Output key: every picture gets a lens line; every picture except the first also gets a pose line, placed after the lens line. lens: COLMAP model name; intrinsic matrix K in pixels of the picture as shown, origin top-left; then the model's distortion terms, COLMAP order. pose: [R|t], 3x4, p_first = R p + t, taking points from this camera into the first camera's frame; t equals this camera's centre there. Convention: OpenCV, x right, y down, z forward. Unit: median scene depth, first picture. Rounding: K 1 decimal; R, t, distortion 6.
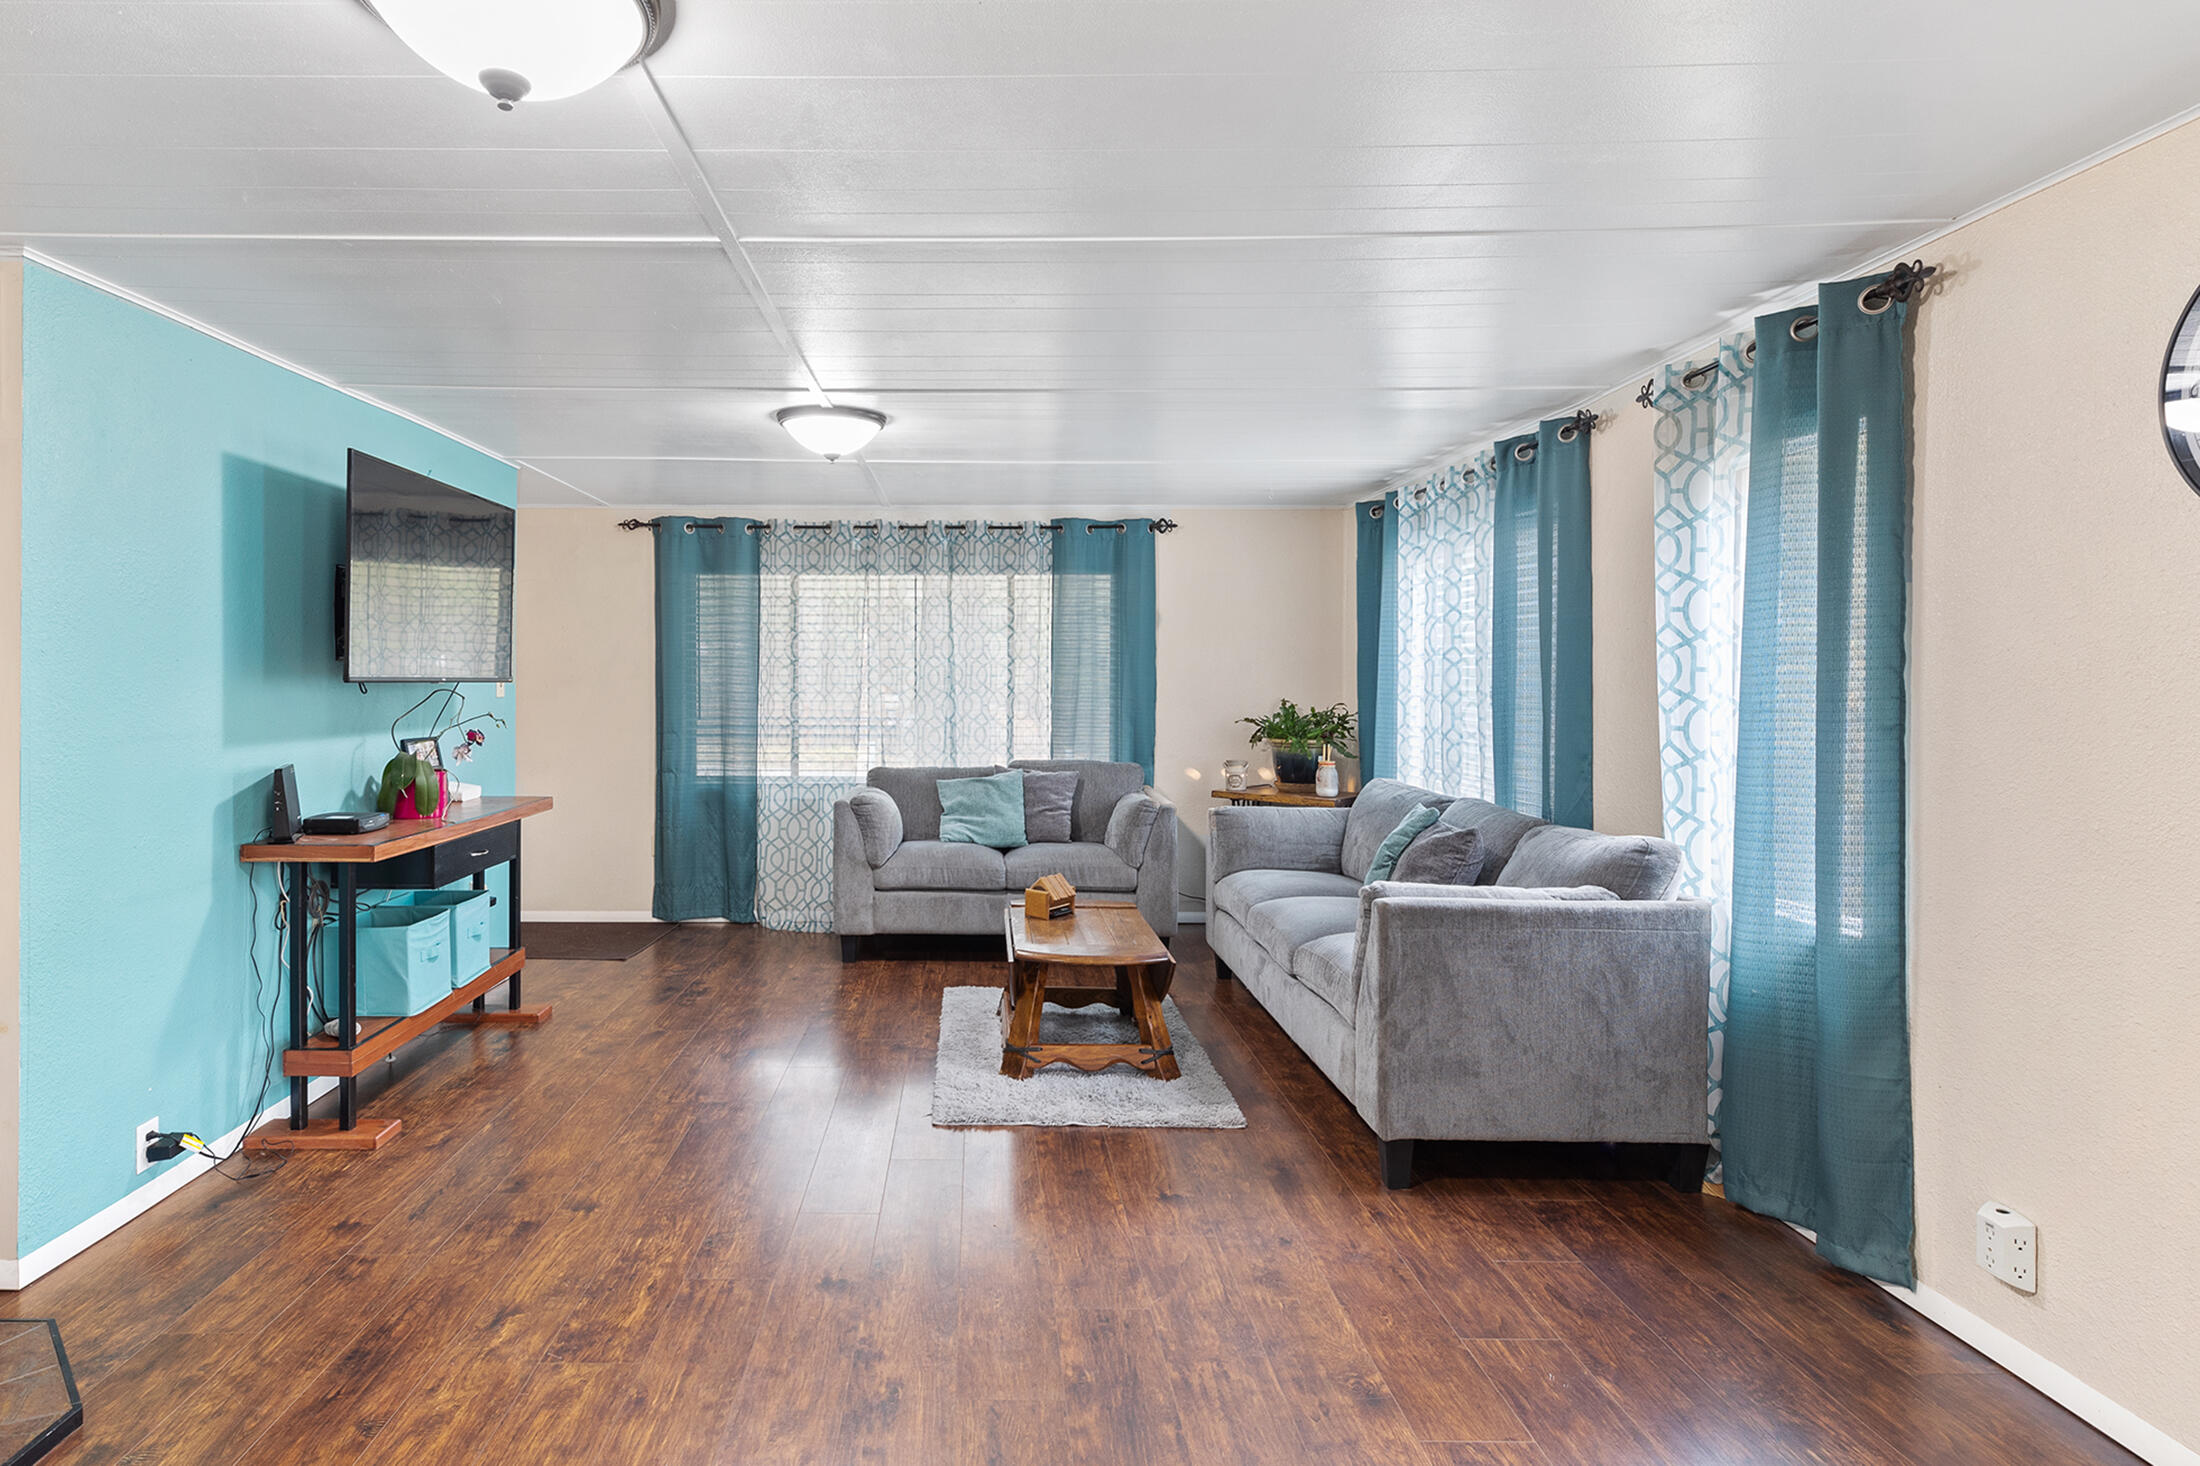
lens RADIAL K [[1122.0, 0, 985.0], [0, 1122.0, 704.7], [0, 0, 1]] dist [0.013863, -0.004123]
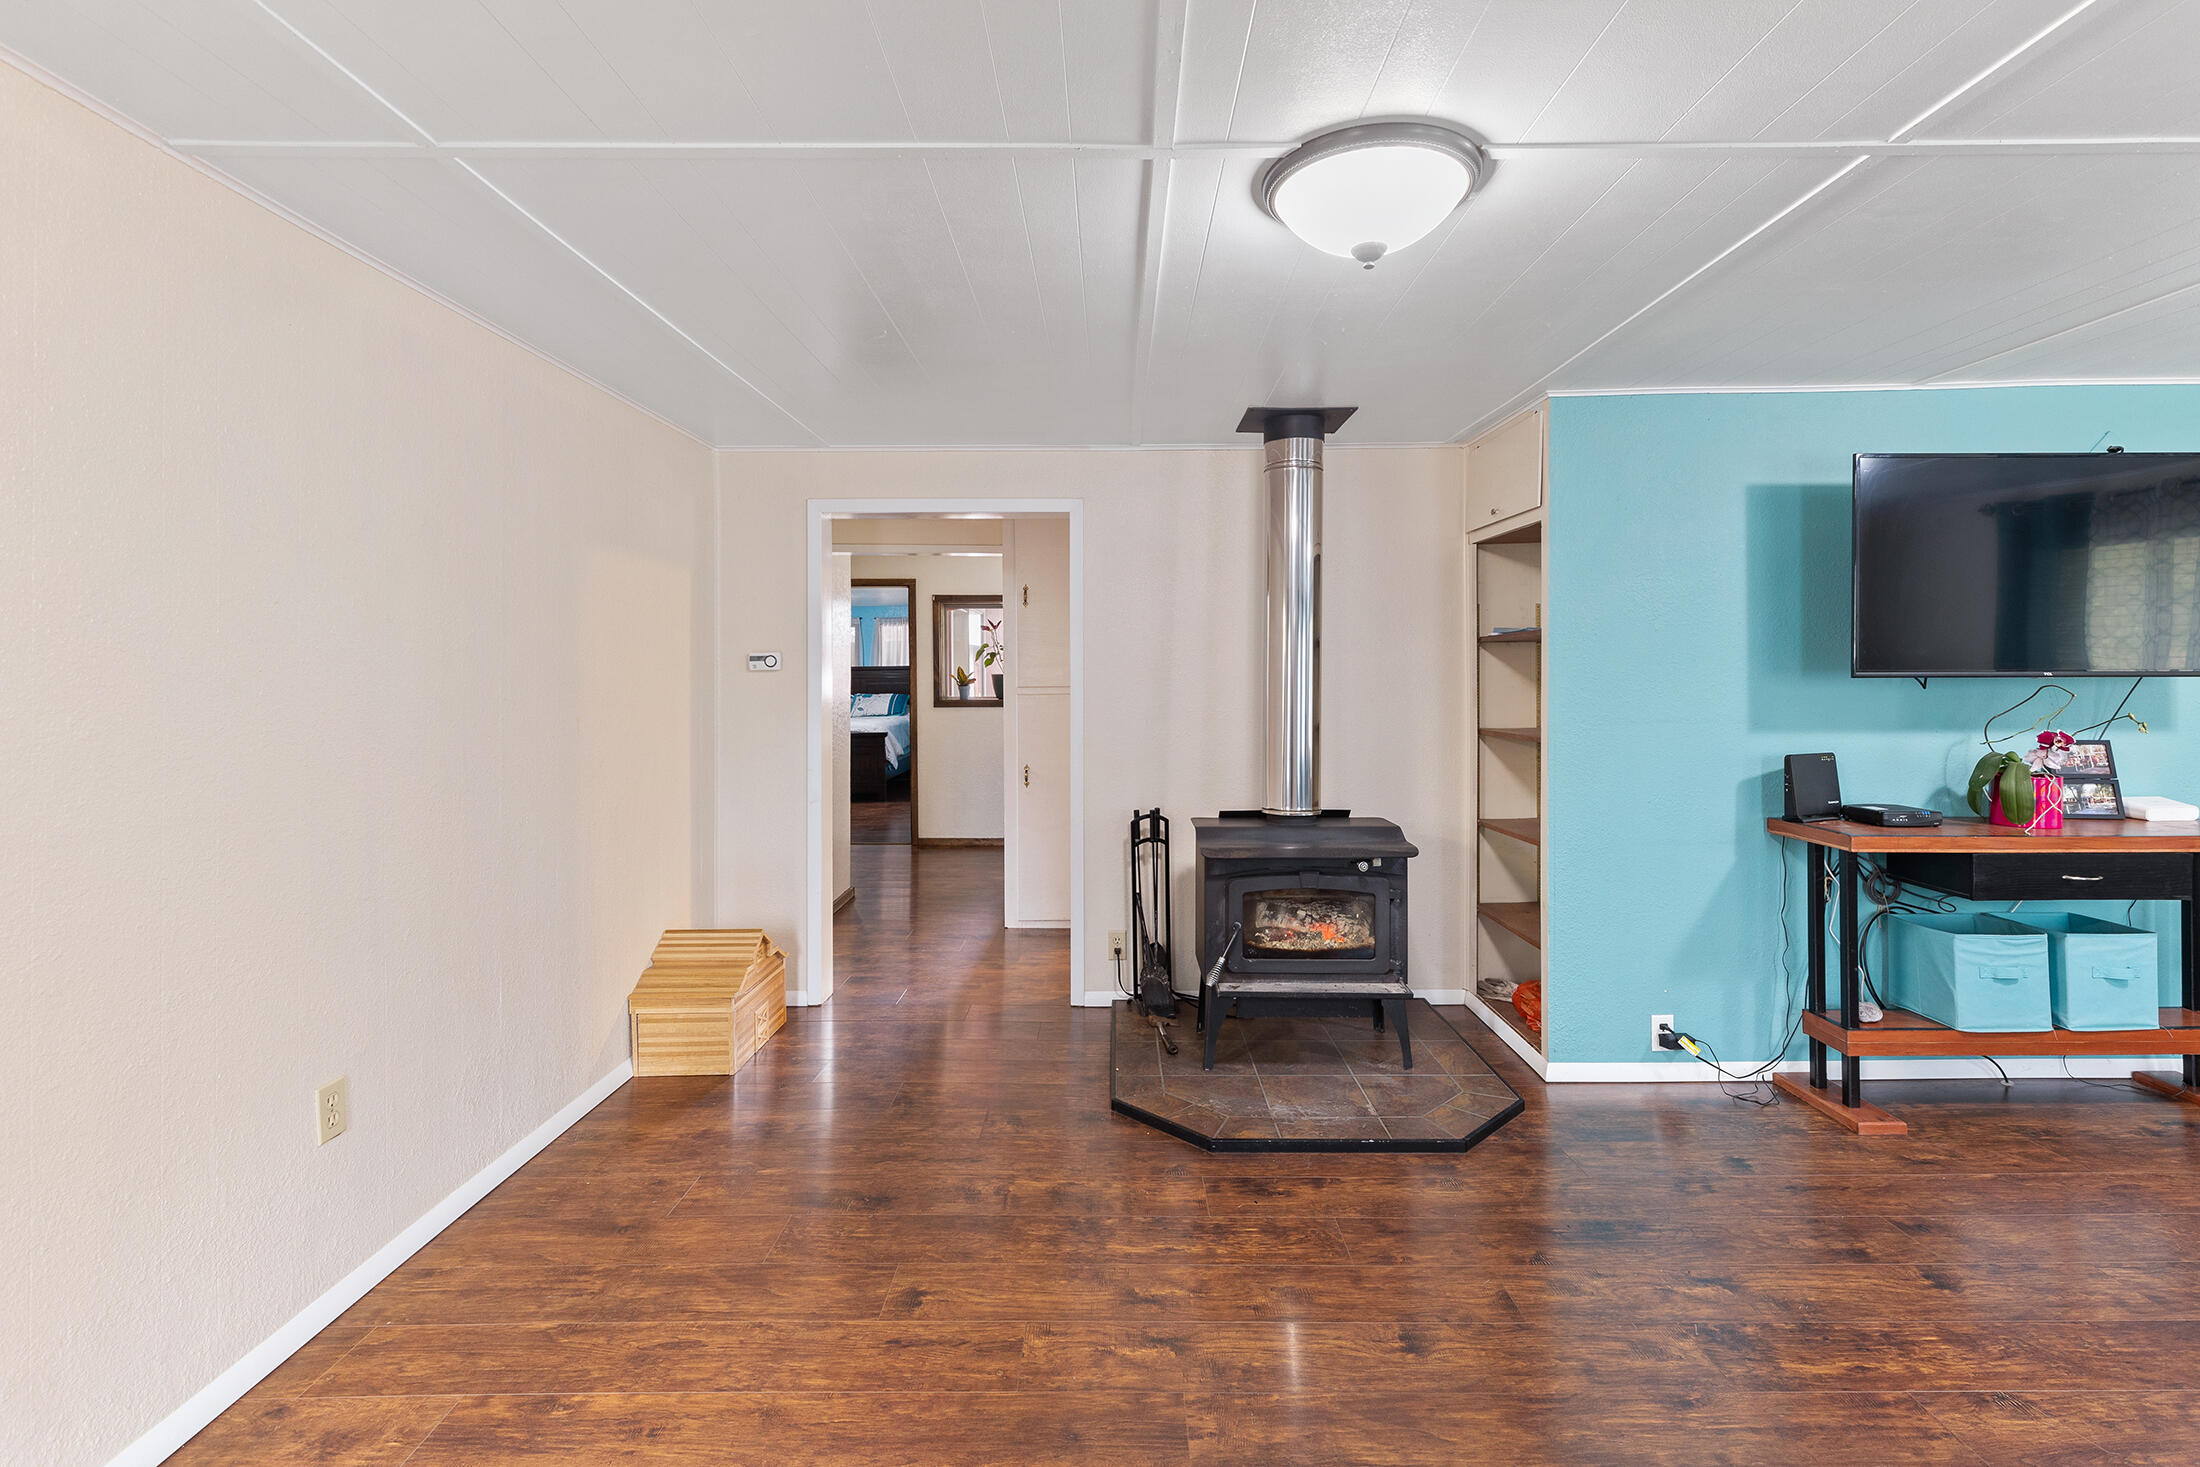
lens RADIAL K [[1009.6, 0, 1105.1], [0, 1009.6, 669.9], [0, 0, 1]] dist [0.013394, -0.003182]
pose [[0.001453, -0.010991, -0.999939, 0.298357], [-0.017124, 0.999793, -0.011014, -0.003347], [0.999852, 0.017139, 0.001265, 0.241042]]
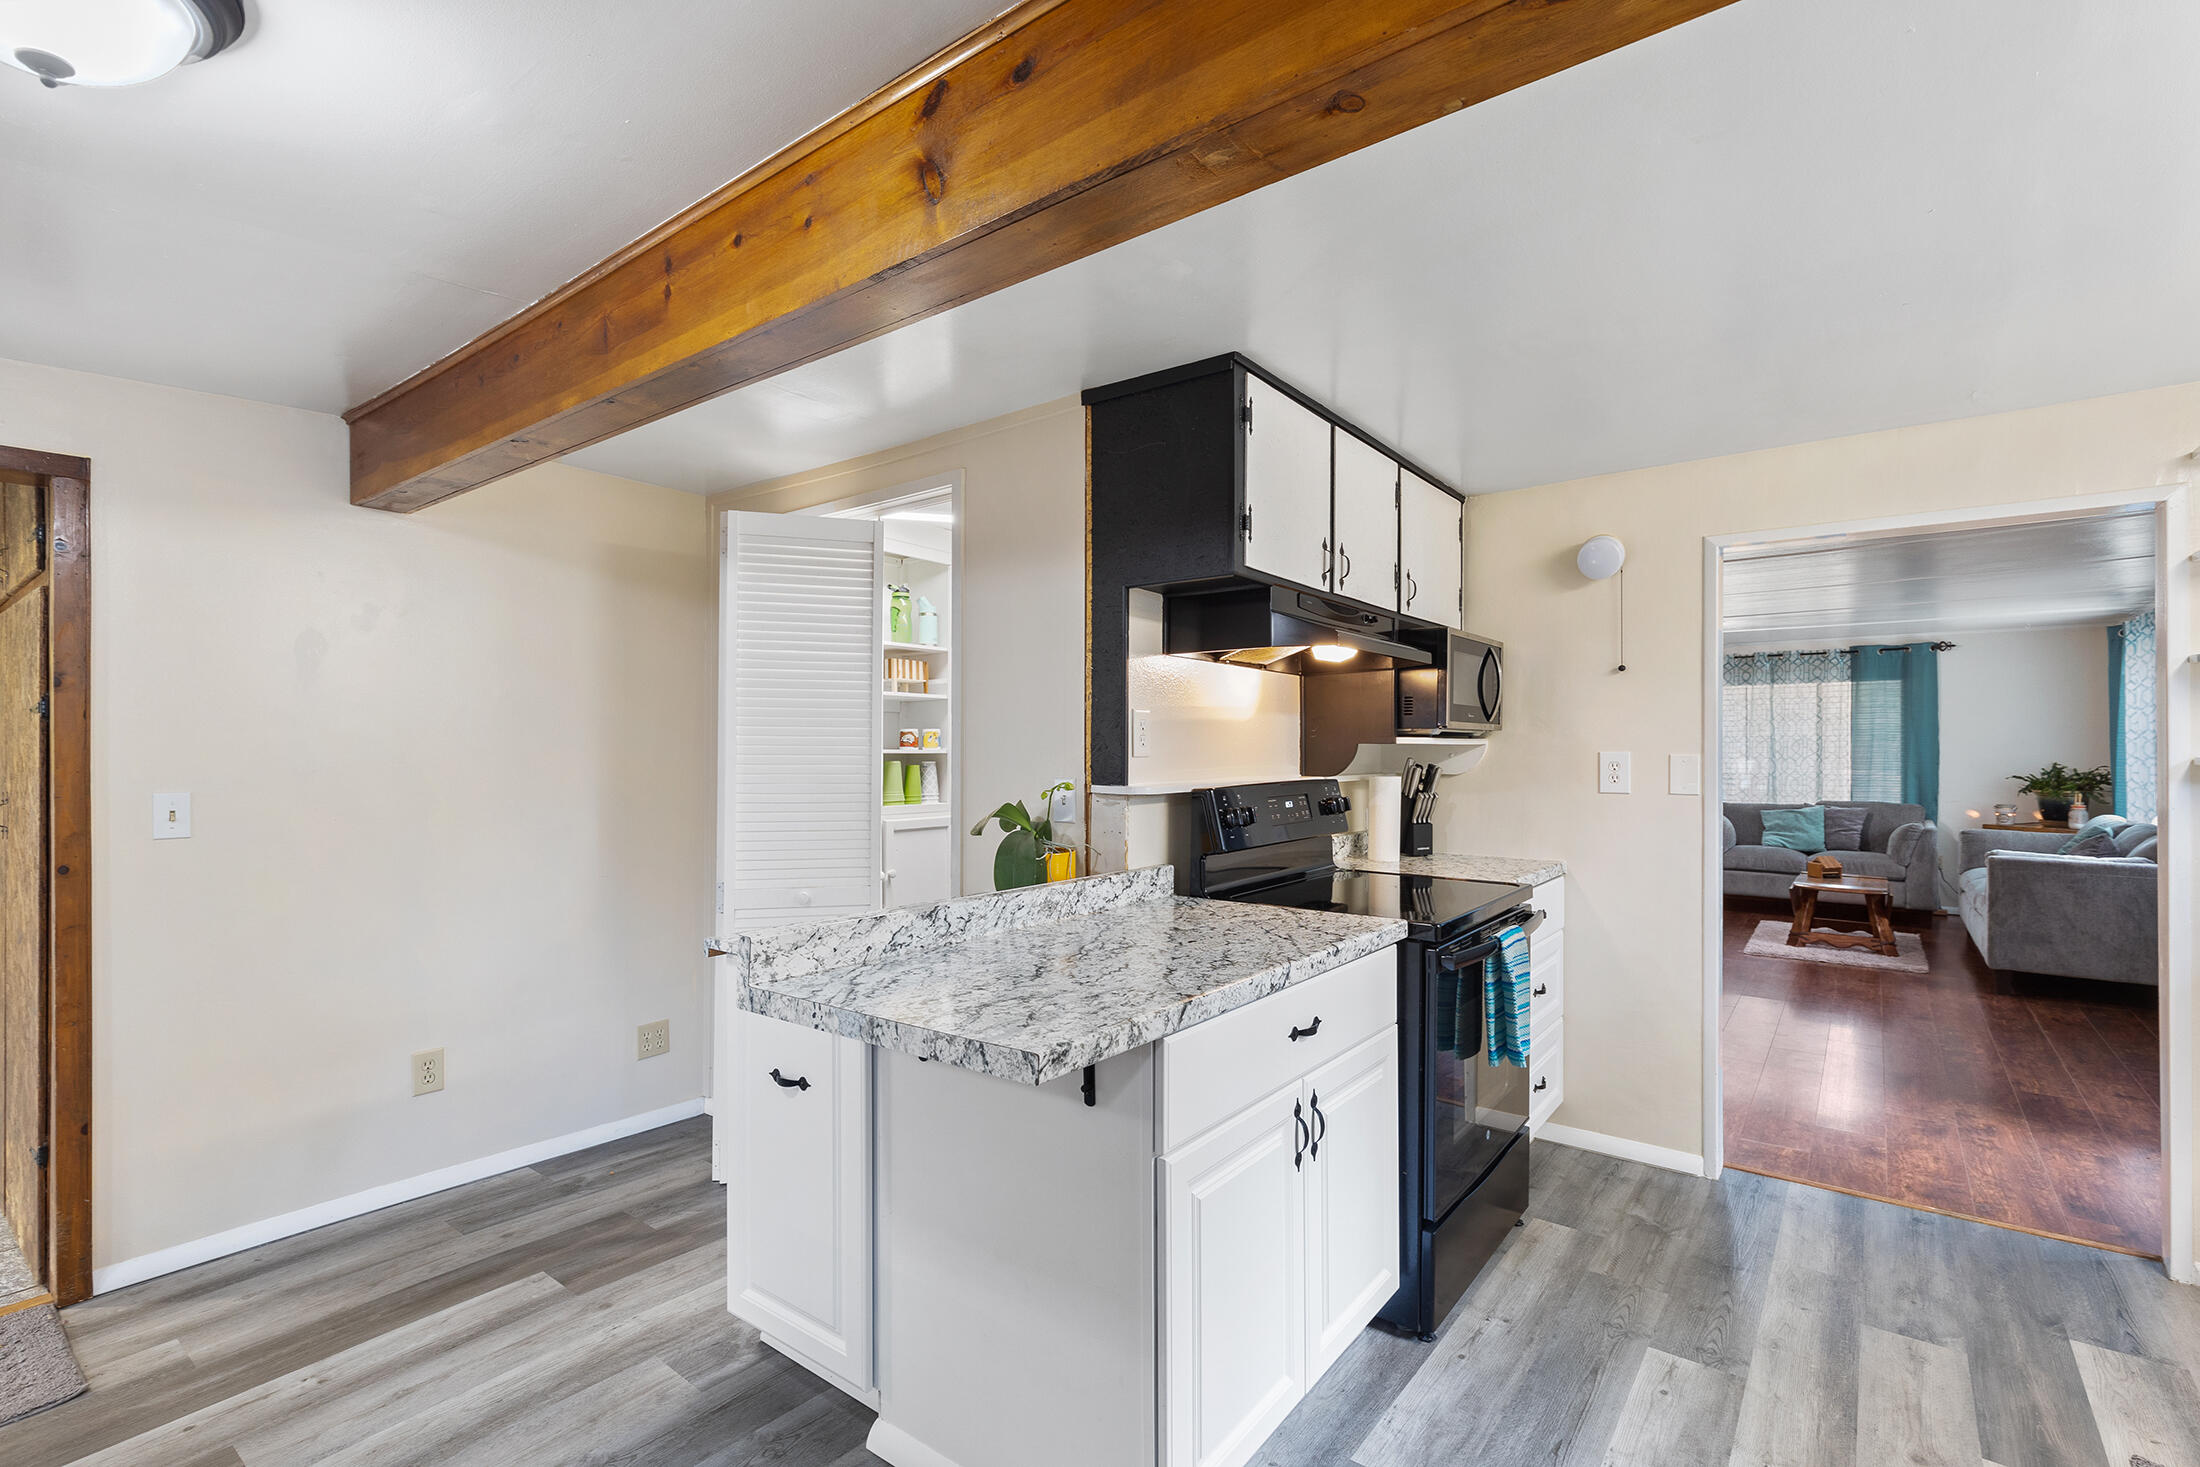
lens RADIAL K [[1009.6, 0, 1106.5], [0, 1009.6, 748.1], [0, 0, 1]] dist [0.013394, -0.003182]
pose [[0.798107, -0.003666, -0.602505, 0.126237], [-0.006994, 0.999858, -0.015348, 0.006905], [0.602476, 0.016463, 0.797967, -1.106016]]
